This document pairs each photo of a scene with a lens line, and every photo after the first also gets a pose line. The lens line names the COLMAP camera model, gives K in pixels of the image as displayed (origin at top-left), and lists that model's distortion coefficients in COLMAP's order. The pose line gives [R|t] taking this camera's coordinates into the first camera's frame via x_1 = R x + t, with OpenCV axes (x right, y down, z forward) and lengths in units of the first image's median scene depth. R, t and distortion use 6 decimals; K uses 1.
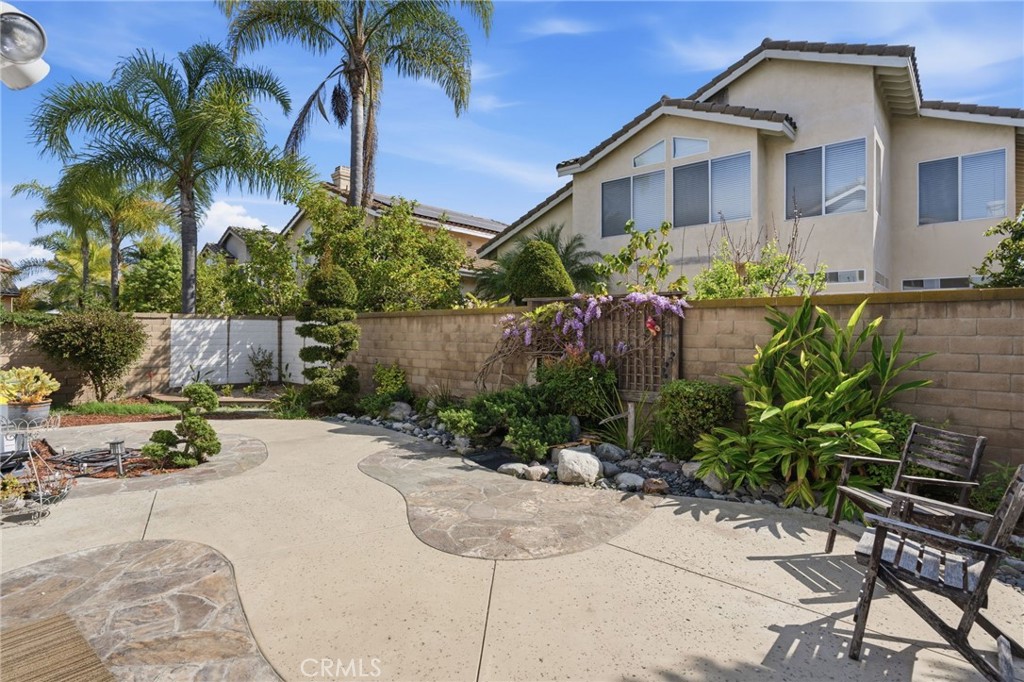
lens RADIAL K [[525.6, 0, 497.5], [0, 525.6, 332.5], [0, 0, 1]] dist [-0.055256, 0.038212]
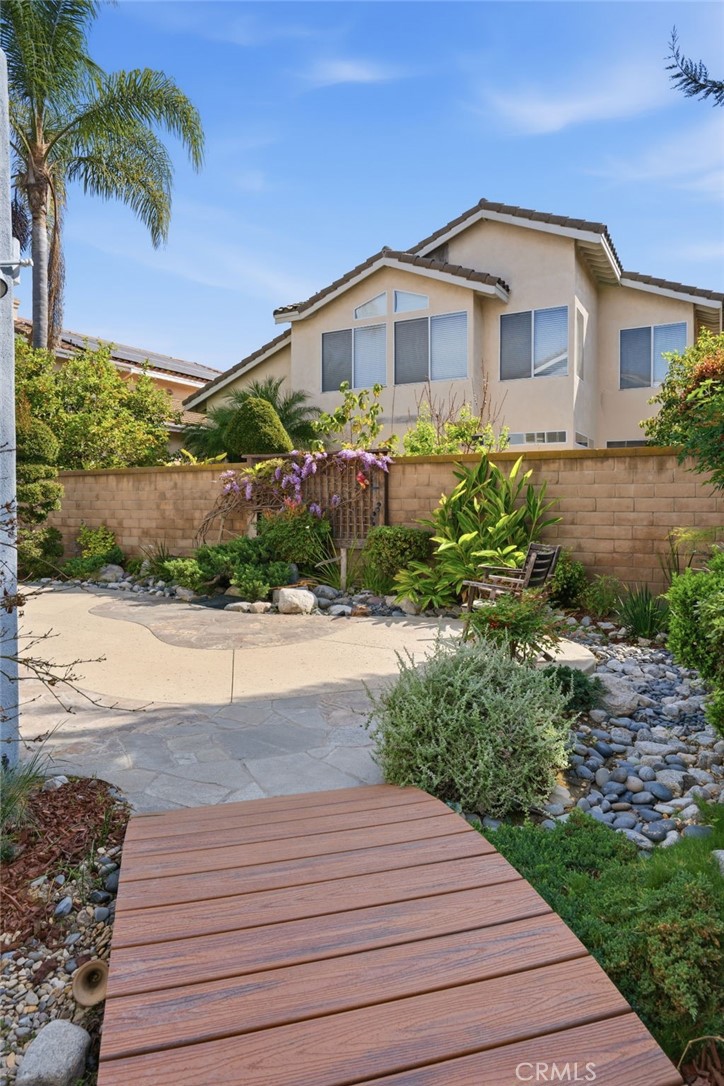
lens RADIAL K [[675.3, 0, 357.9], [0, 675.3, 513.3], [0, 0, 1]] dist [-0.035947, 0.001563]
pose [[0.972143, -0.012114, 0.234075, -0.036092], [0.008654, 0.999838, 0.015802, 0.025855], [-0.234229, -0.013336, 0.972090, -0.285718]]
